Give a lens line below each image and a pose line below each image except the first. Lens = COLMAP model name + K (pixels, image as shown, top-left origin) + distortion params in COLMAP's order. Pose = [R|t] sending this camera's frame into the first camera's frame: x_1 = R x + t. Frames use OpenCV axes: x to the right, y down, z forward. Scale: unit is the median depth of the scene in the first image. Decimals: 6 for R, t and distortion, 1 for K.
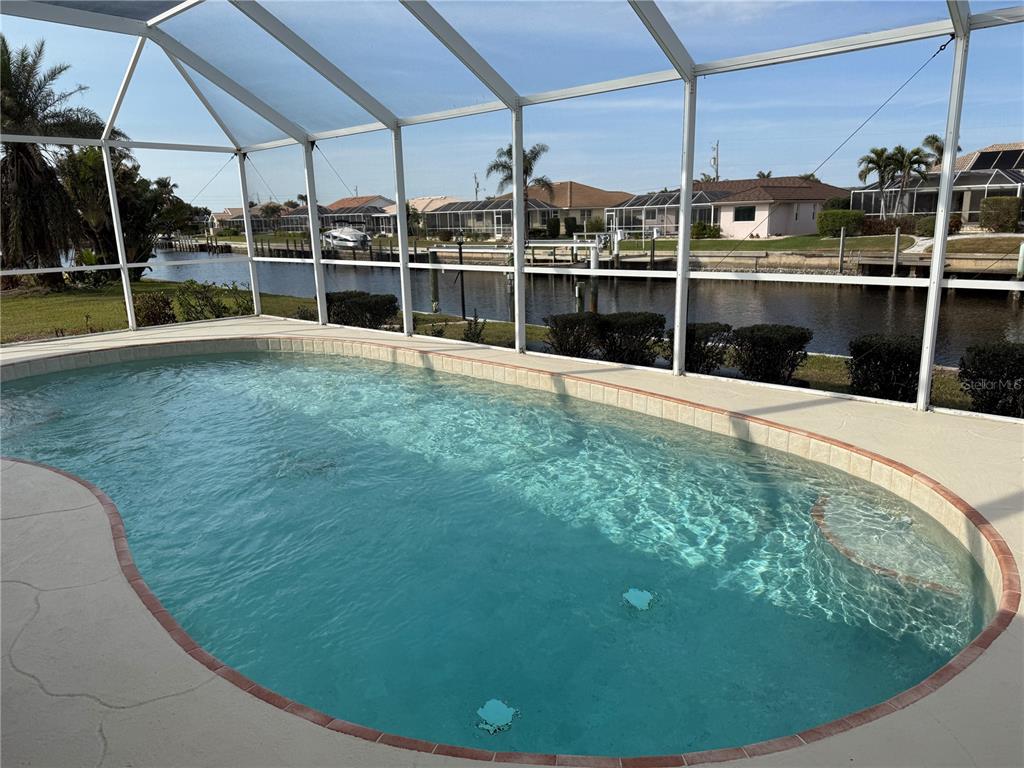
lens RADIAL K [[720.6, 0, 505.7], [0, 720.6, 391.8], [0, 0, 1]] dist [0.066506, -0.082380]
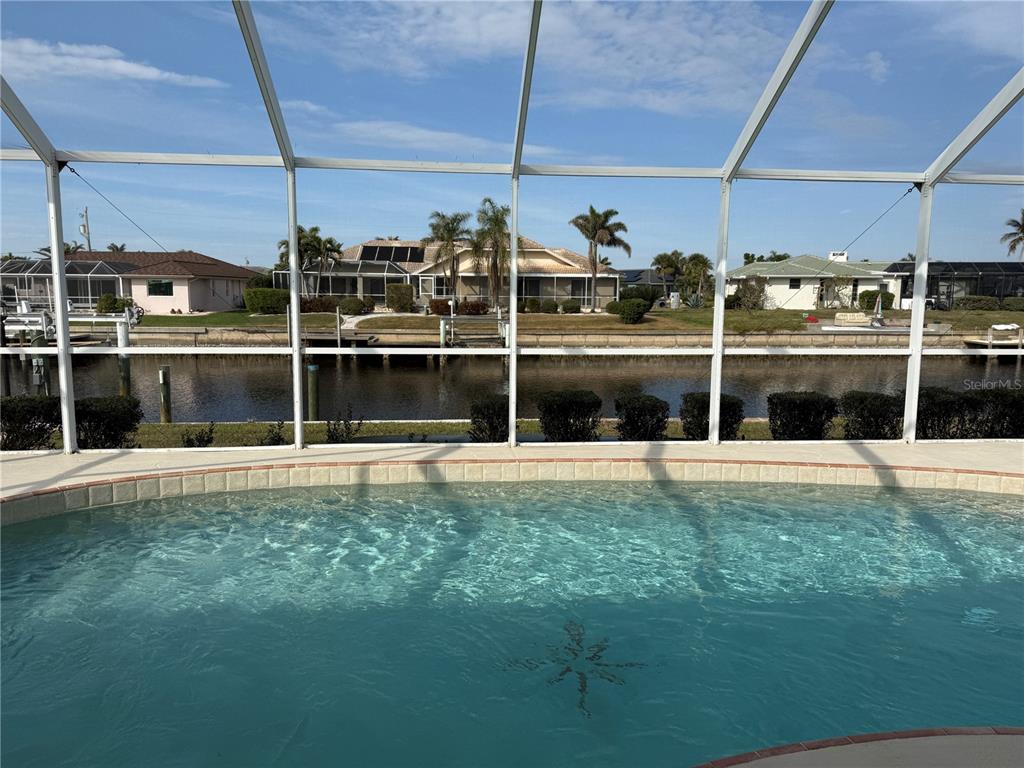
lens RADIAL K [[720.6, 0, 507.0], [0, 720.6, 375.9], [0, 0, 1]] dist [0.066506, -0.082380]
pose [[0.644970, -0.054444, 0.762266, -0.112463], [0.147313, 0.987609, -0.054105, -0.016189], [-0.749875, 0.147188, 0.644999, 0.077229]]
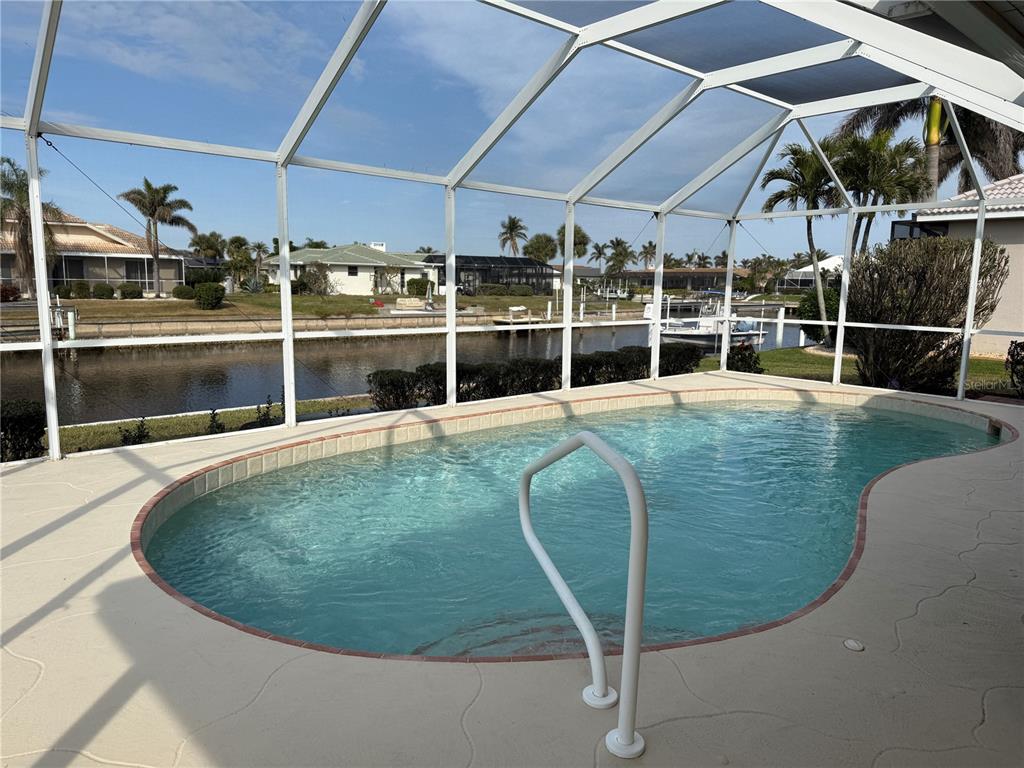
lens RADIAL K [[720.6, 0, 521.0], [0, 720.6, 404.1], [0, 0, 1]] dist [0.066506, -0.082380]
pose [[0.030566, -0.135386, 0.990321, -0.184403], [0.208955, 0.969758, 0.126126, -0.030467], [-0.977448, 0.203077, 0.057931, 0.149076]]
